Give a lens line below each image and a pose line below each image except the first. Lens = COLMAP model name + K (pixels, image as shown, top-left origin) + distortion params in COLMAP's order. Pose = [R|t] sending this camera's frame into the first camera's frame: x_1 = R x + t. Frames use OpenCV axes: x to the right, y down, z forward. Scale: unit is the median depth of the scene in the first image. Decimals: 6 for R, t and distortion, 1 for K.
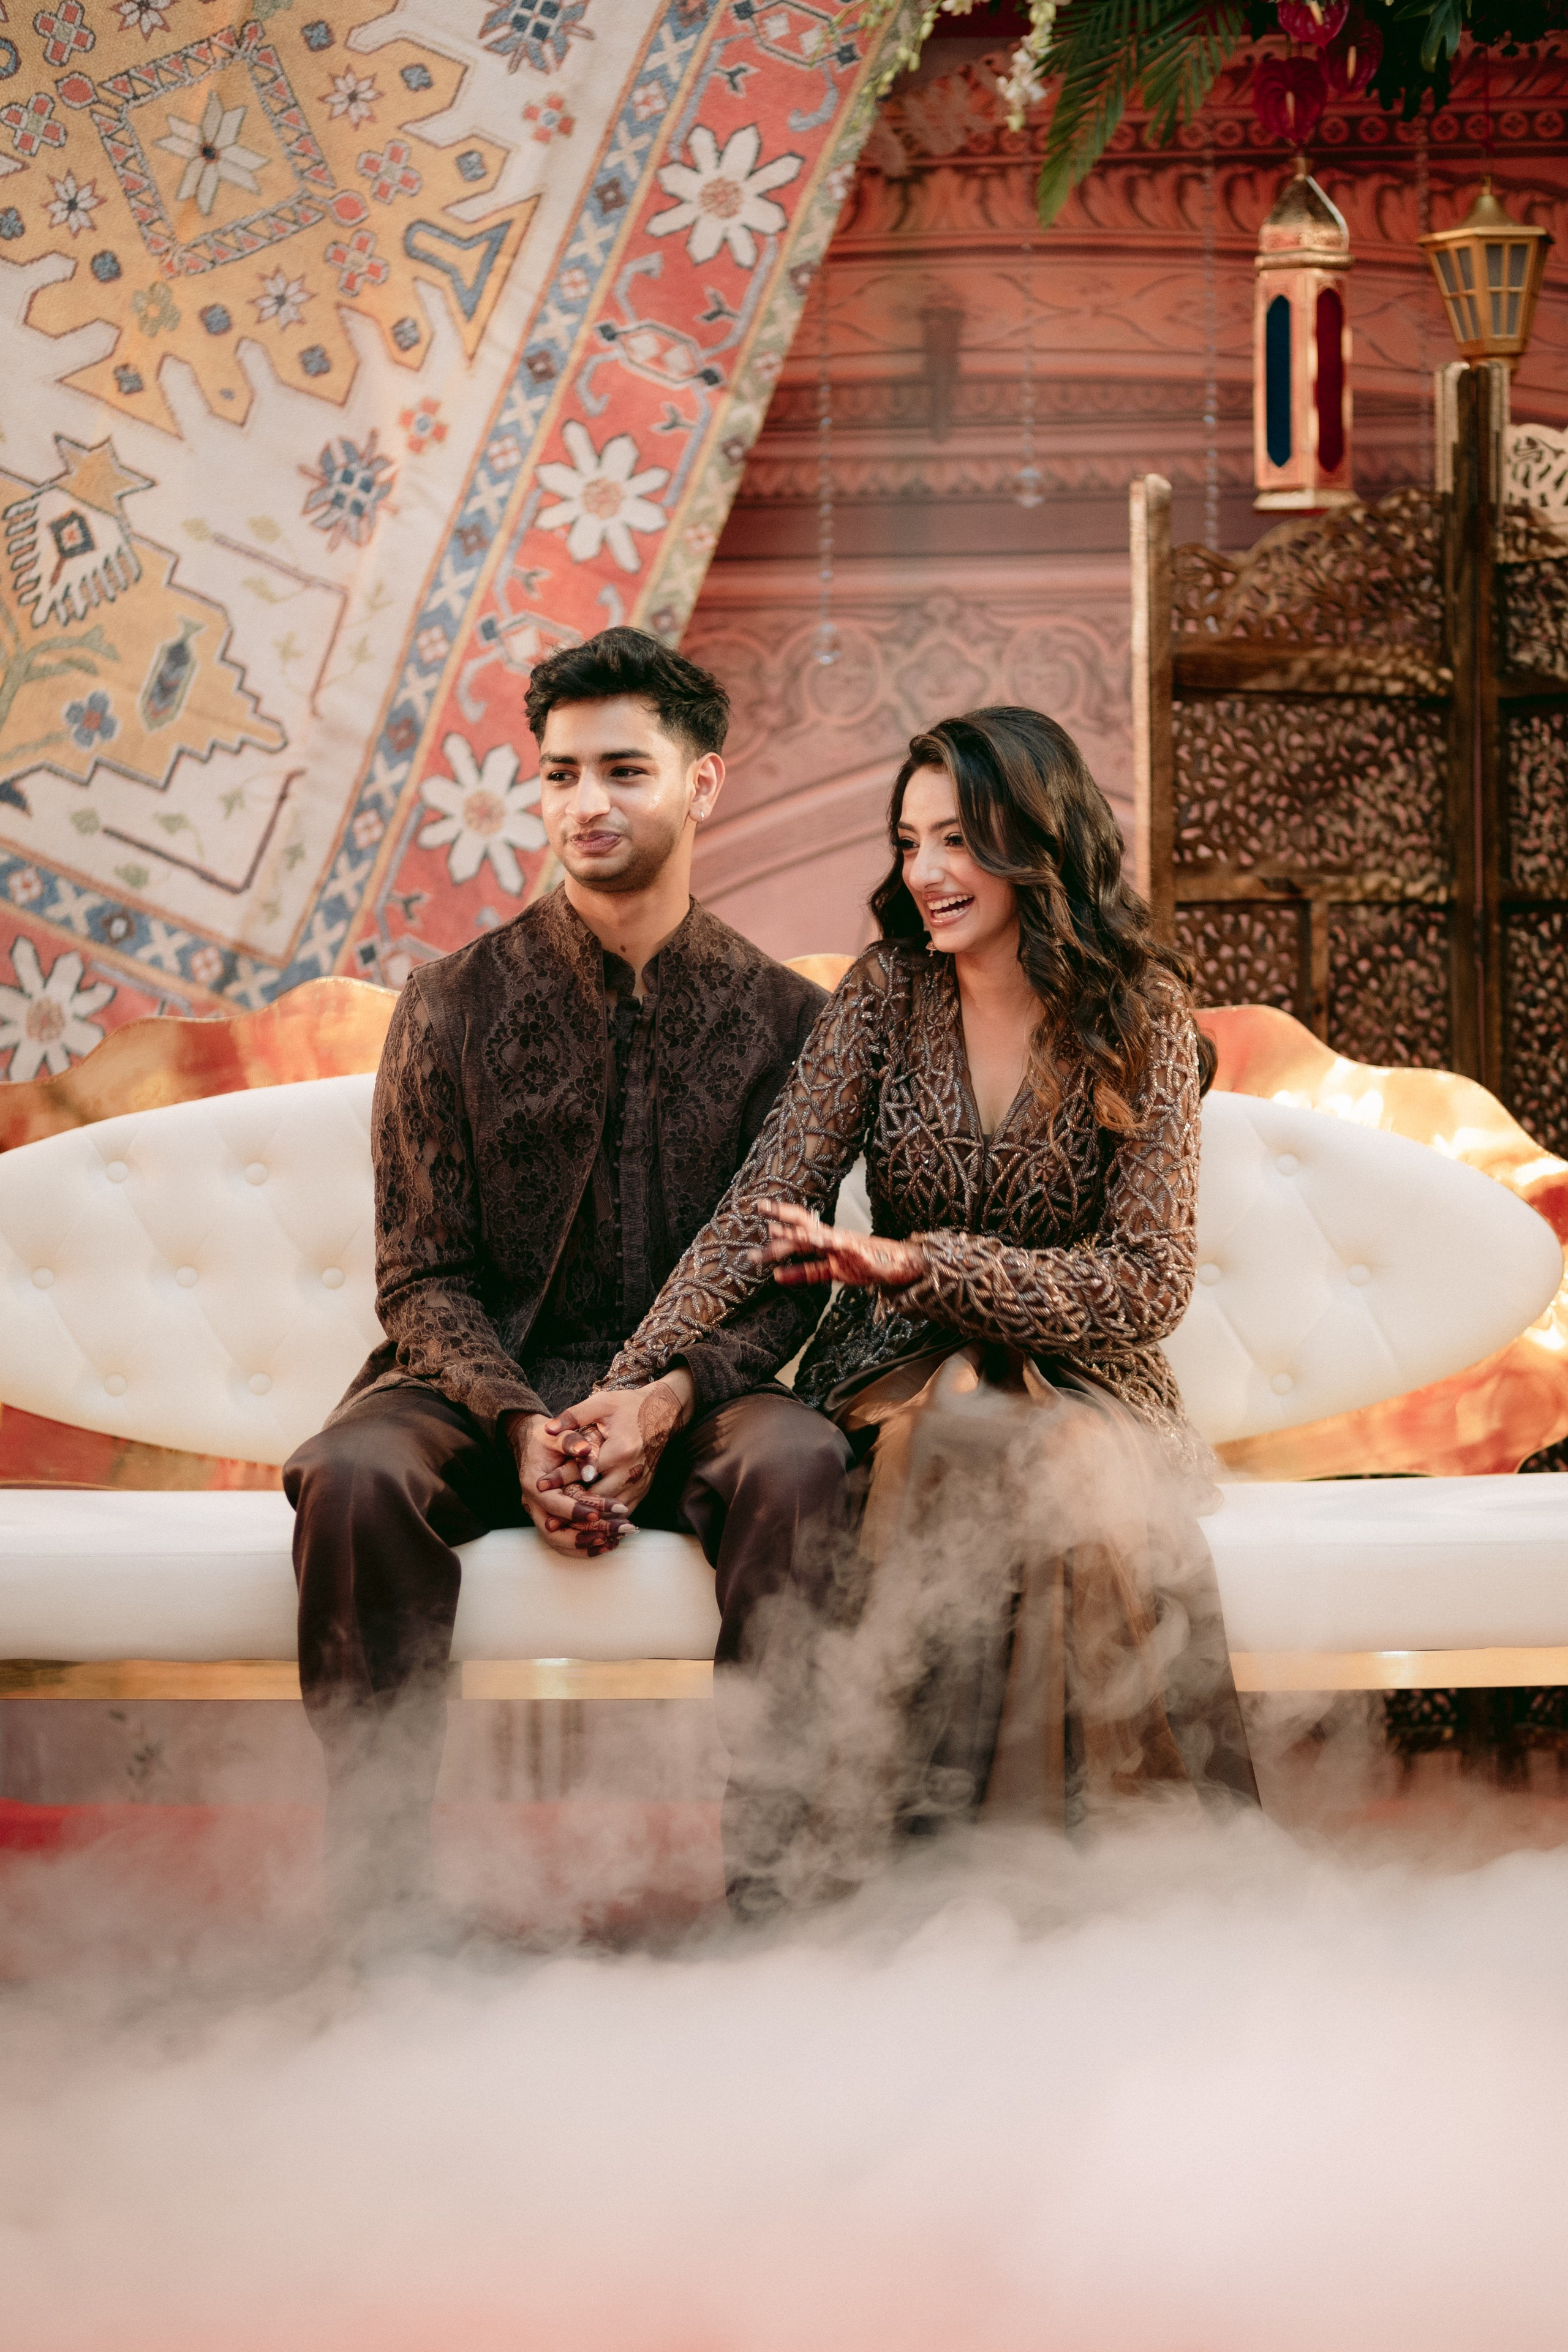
lens RADIAL K [[5733.7, 0, 785.7], [0, 5733.7, 1172.4], [0, 0, 1]] dist [-0.040262, 0.000000]
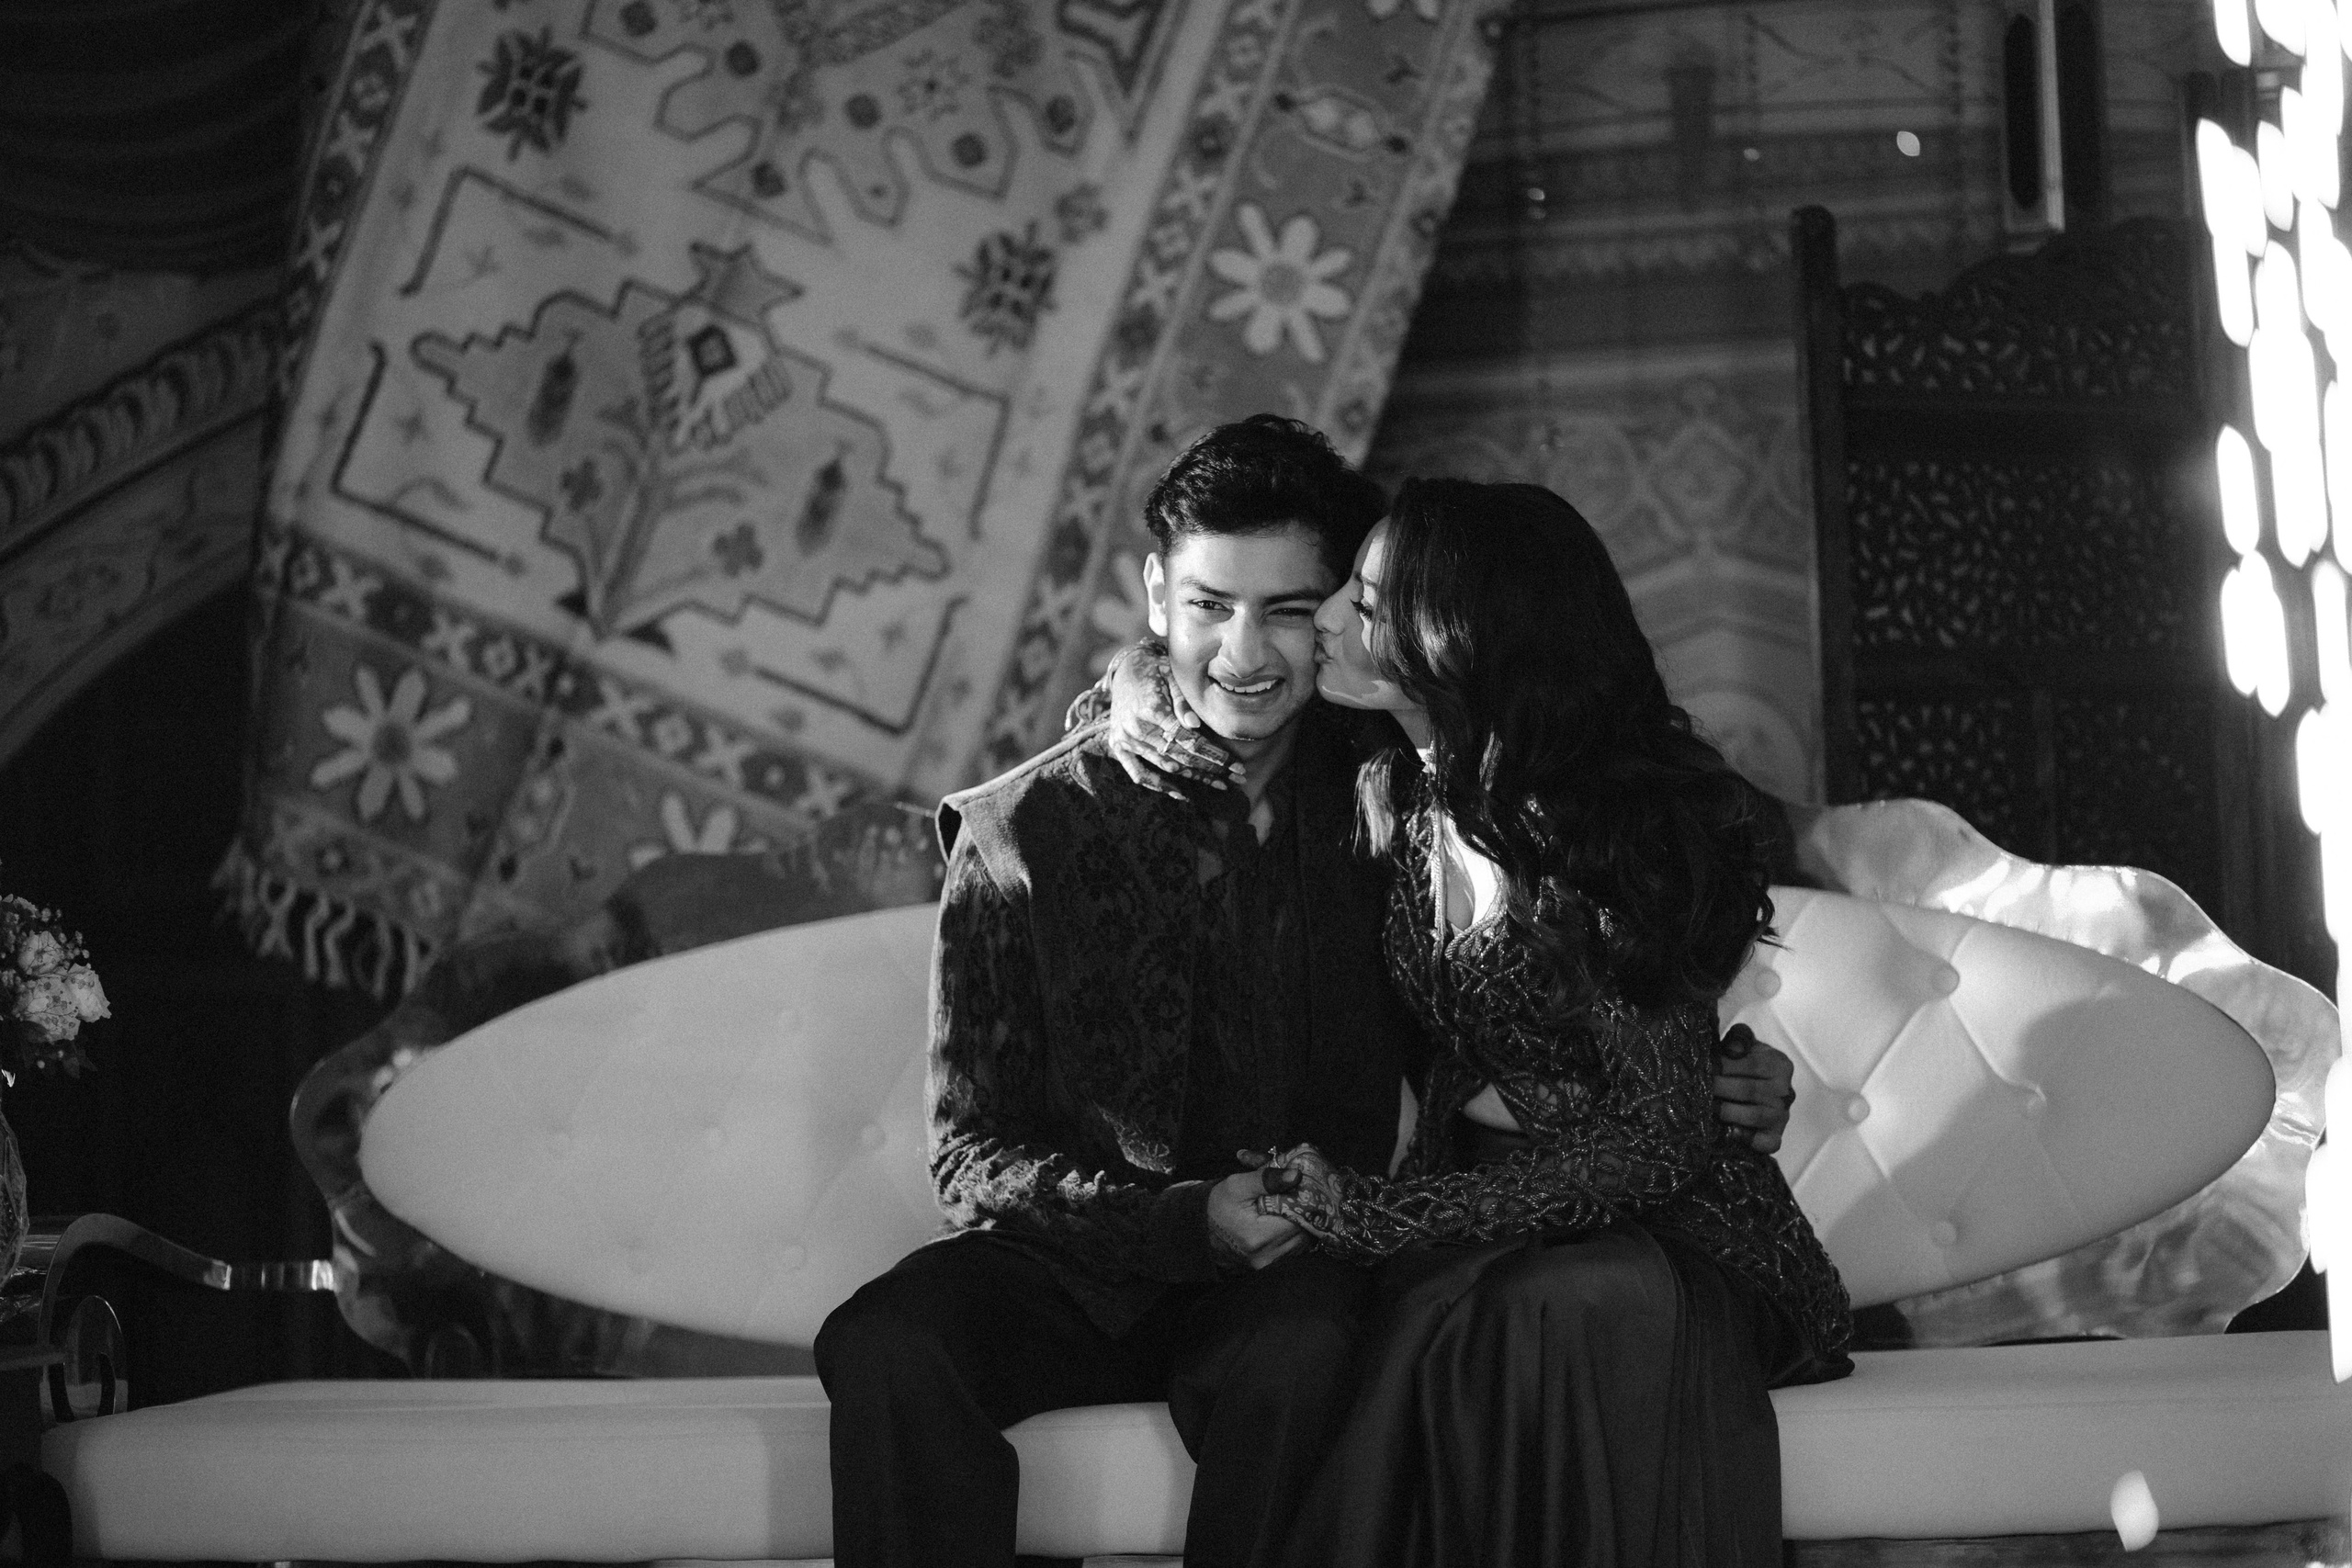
lens RADIAL K [[5733.1, 0, 1174.7], [0, 5733.1, 787.8], [0, 0, 1]] dist [-0.040262, 0.000000]
pose [[0.982254, -0.032677, -0.184686, 0.115774], [0.020663, 0.997565, -0.066606, 0.021363], [0.186413, 0.061608, 0.980538, 0.116828]]
